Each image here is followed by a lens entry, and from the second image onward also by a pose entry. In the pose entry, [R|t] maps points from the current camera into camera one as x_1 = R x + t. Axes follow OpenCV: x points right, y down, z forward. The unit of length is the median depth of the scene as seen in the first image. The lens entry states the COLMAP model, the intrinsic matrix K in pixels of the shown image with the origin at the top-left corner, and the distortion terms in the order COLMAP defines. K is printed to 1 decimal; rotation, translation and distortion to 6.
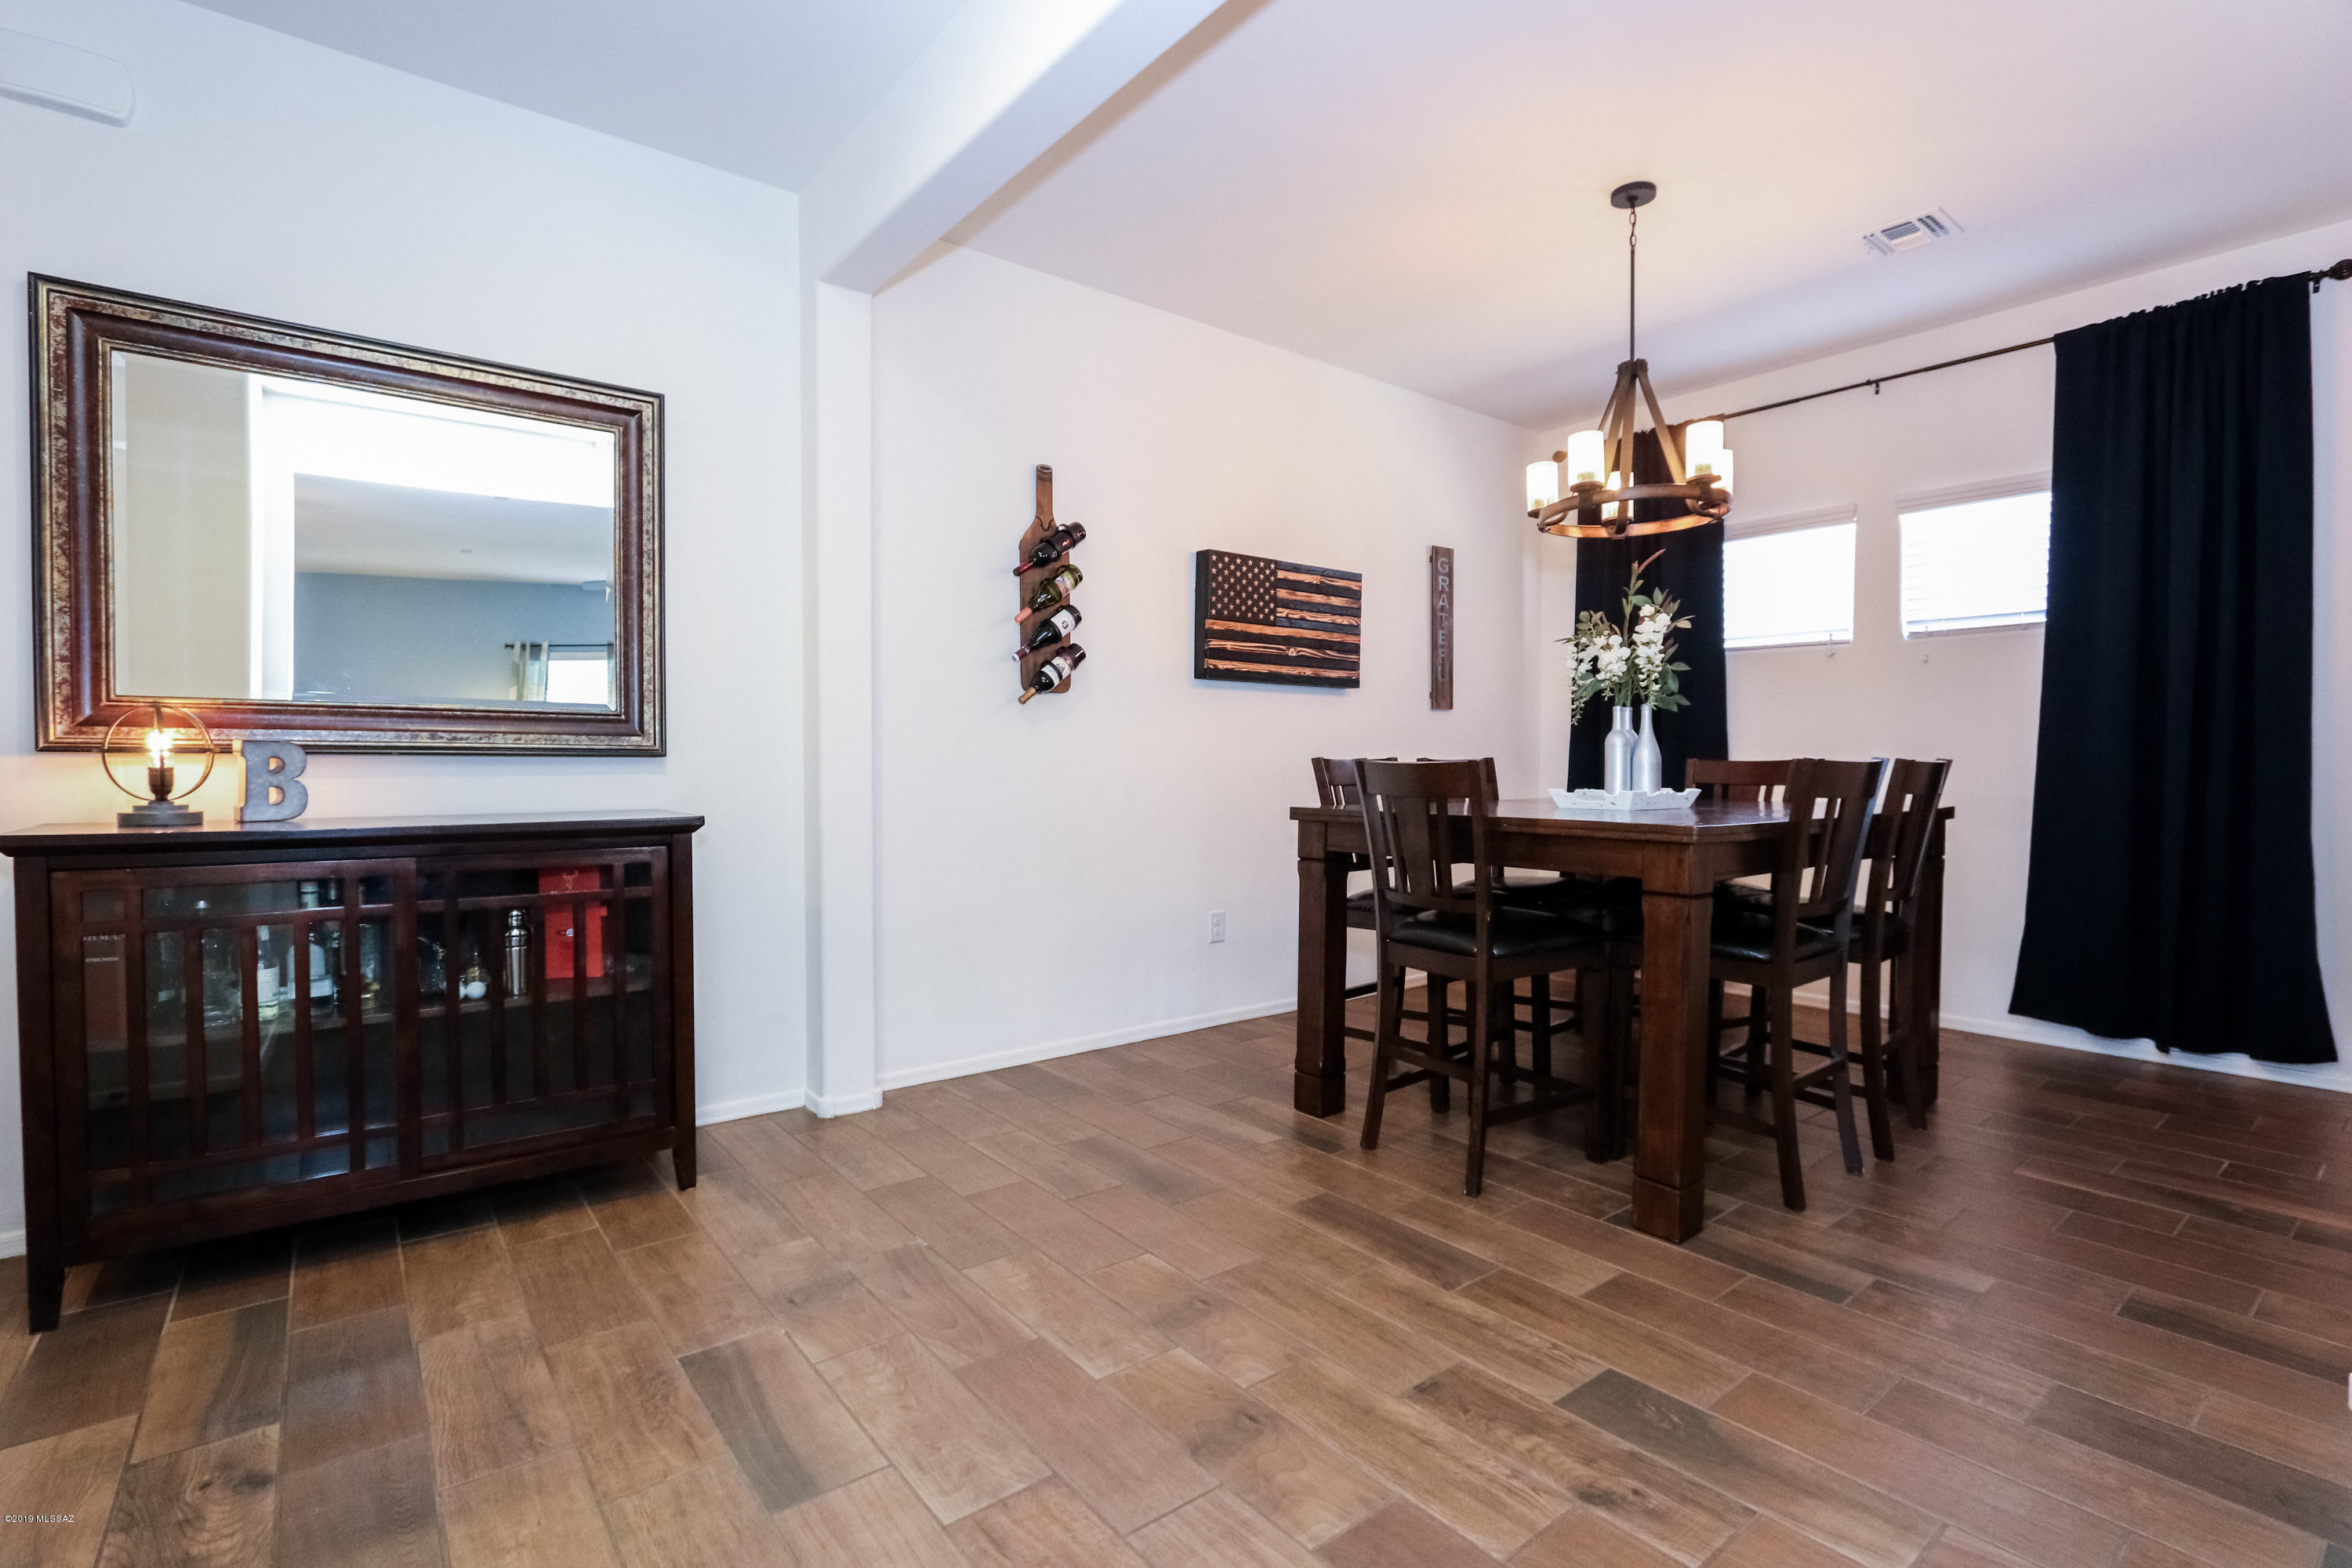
lens RADIAL K [[1081.4, 0, 1155.7], [0, 1081.4, 797.7], [0, 0, 1]] dist [-0.026503, 0.001147]
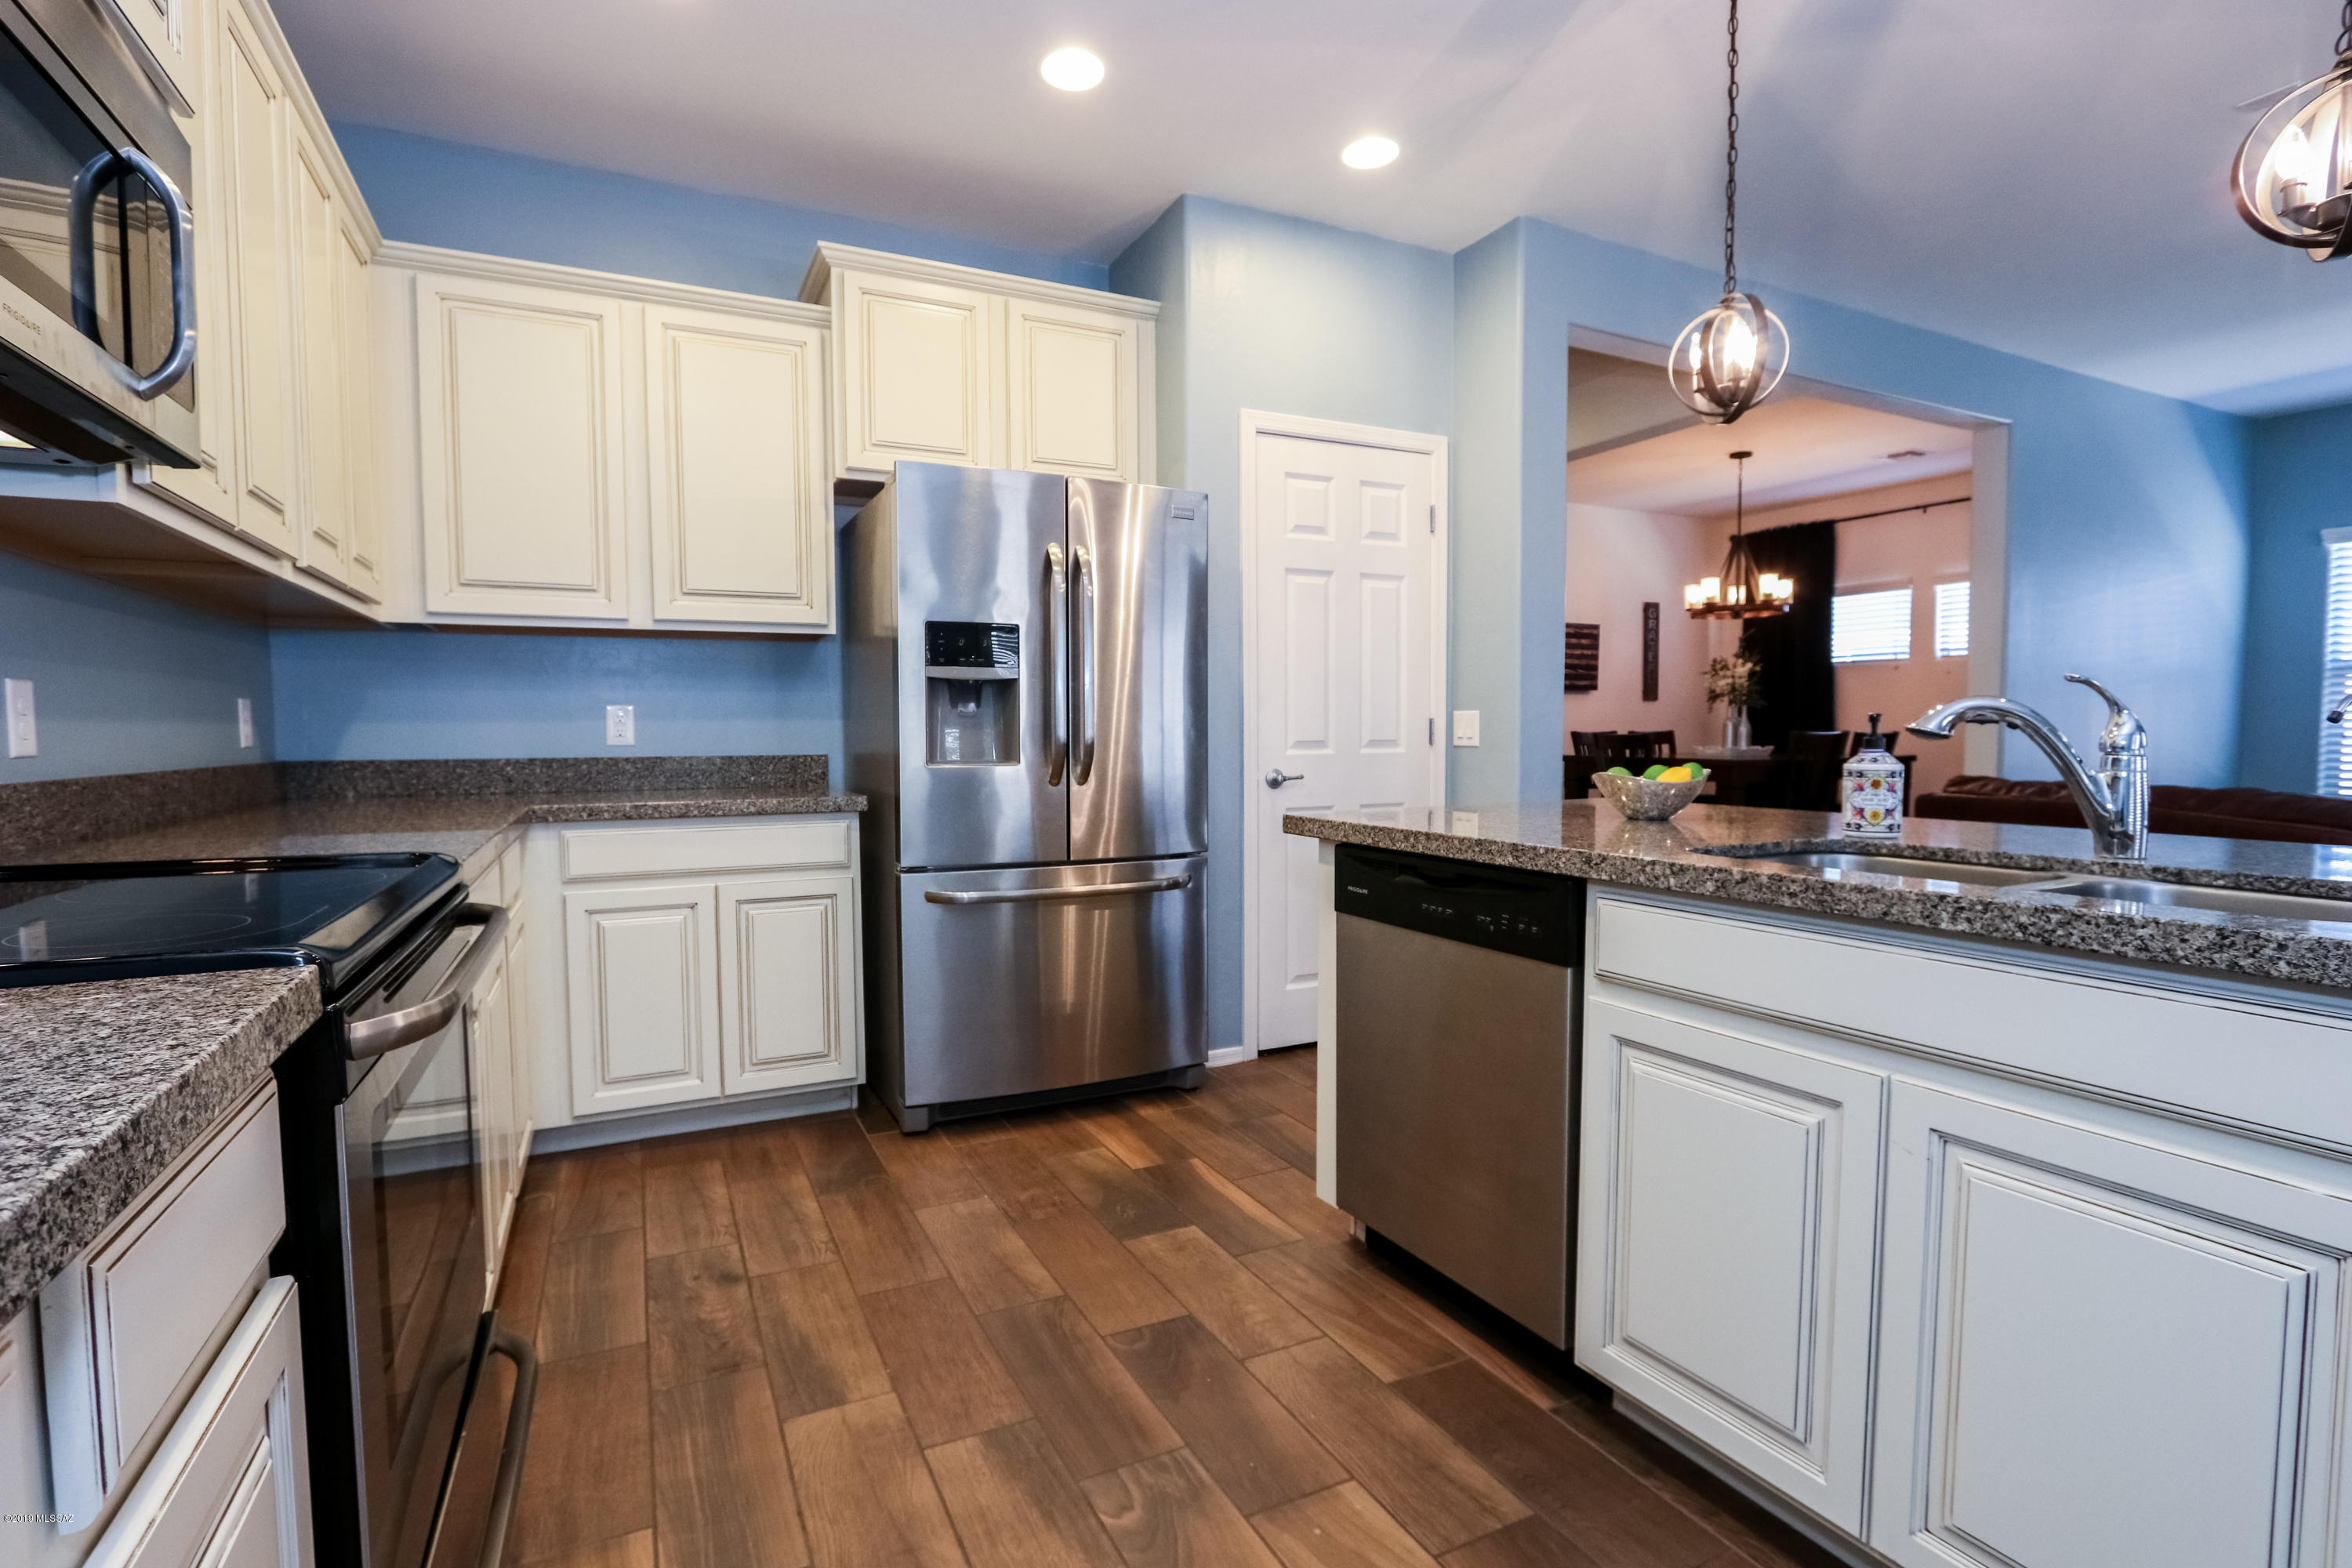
lens RADIAL K [[1088.7, 0, 1146.5], [0, 1088.7, 792.7], [0, 0, 1]] dist [-0.016661, 0.001269]
pose [[0.976251, 0.000449, -0.216642, -0.158009], [0.003210, 0.999858, 0.016537, 0.035882], [0.216619, -0.016840, 0.976111, -0.964936]]
